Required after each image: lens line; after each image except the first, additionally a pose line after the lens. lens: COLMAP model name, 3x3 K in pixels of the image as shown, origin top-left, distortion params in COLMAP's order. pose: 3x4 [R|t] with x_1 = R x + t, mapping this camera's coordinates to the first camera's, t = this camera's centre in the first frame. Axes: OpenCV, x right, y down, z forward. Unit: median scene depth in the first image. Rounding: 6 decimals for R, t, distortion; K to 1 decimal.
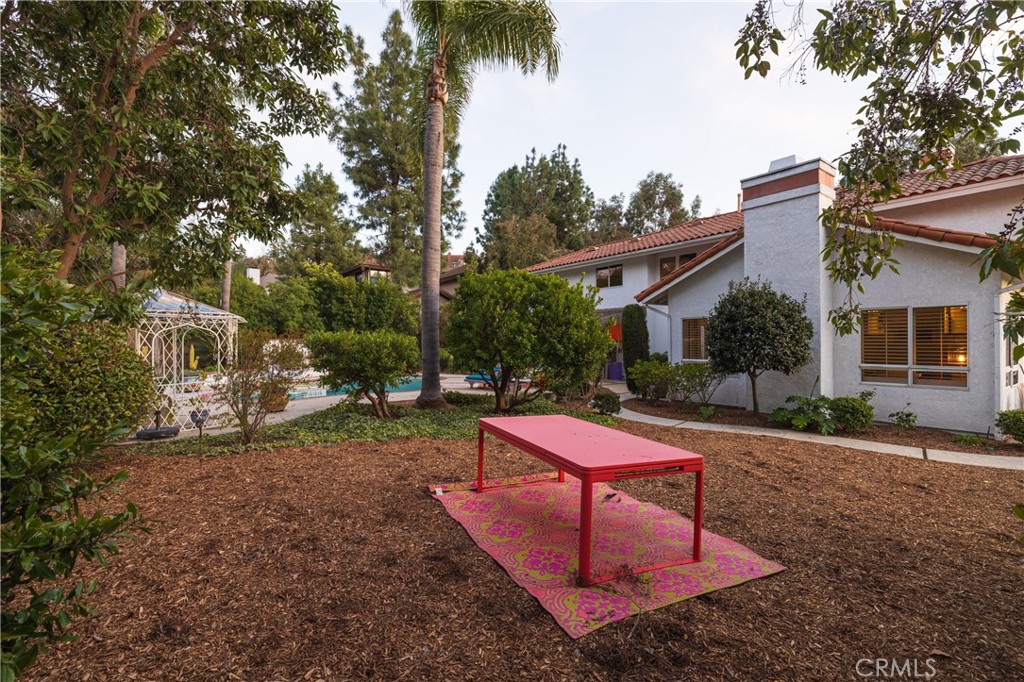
lens RADIAL K [[436.9, 0, 508.1], [0, 436.9, 343.5], [0, 0, 1]] dist [-0.005152, -0.000065]
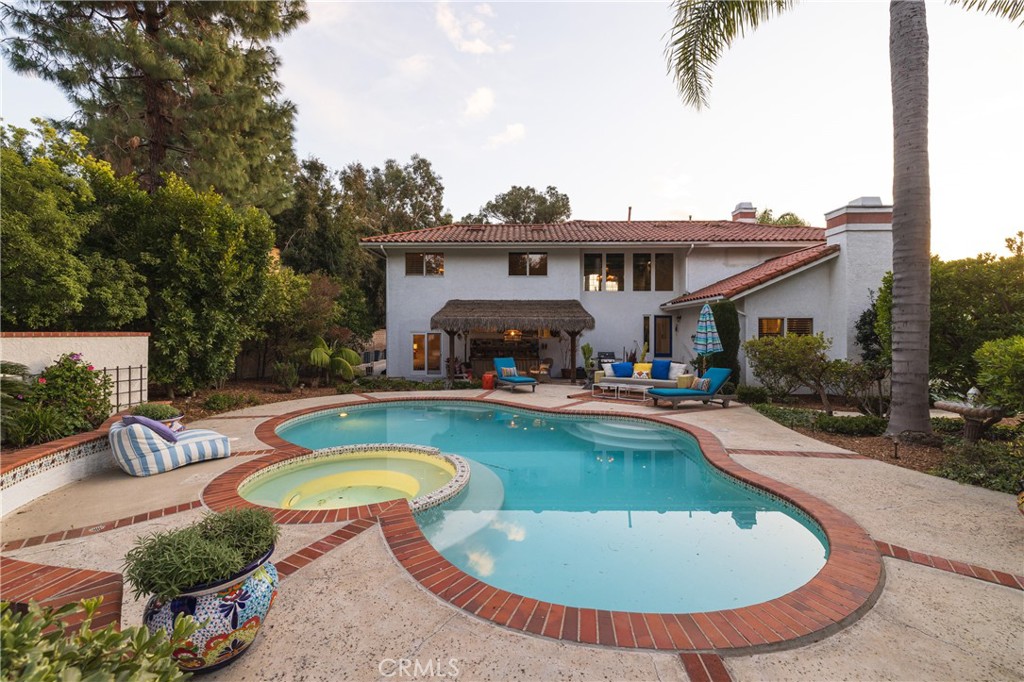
lens RADIAL K [[427.1, 0, 509.1], [0, 427.1, 334.6], [0, 0, 1]] dist [0.002694, -0.000882]
pose [[0.623456, -0.000766, 0.781858, -0.356445], [0.000543, 1.000000, 0.000546, -0.006121], [-0.781858, 0.000085, 0.623456, 0.359166]]
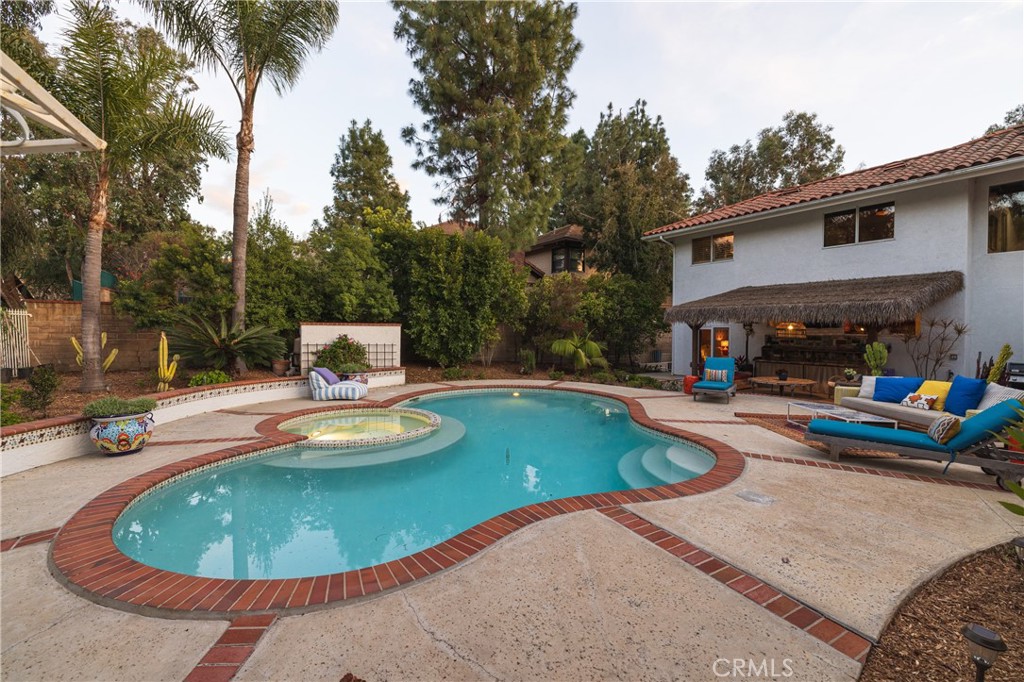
lens RADIAL K [[427.1, 0, 512.7], [0, 427.1, 336.2], [0, 0, 1]] dist [0.002694, -0.000882]
pose [[0.998272, 0.010556, -0.057811, -0.153338], [-0.009671, 0.999832, 0.015565, -0.002719], [0.057965, -0.014979, 0.998206, 0.278179]]
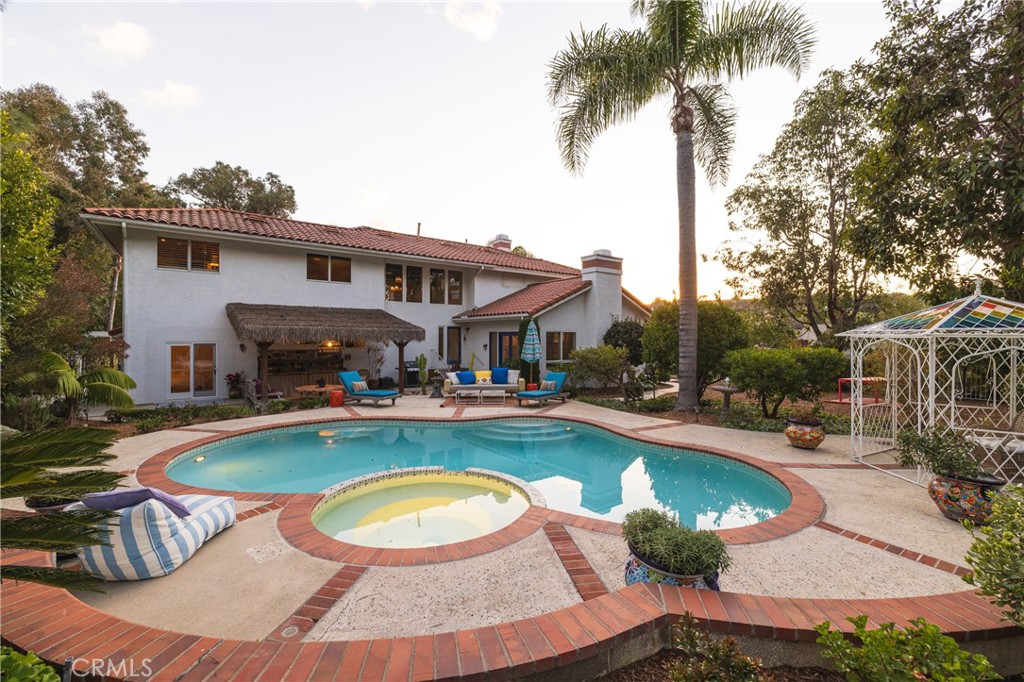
lens RADIAL K [[427.1, 0, 504.9], [0, 427.1, 340.5], [0, 0, 1]] dist [0.002694, -0.000882]
pose [[0.022487, -0.000775, 0.999747, -0.426016], [0.000898, 0.999999, 0.000755, -0.012276], [-0.999747, 0.000881, 0.022488, 0.485058]]
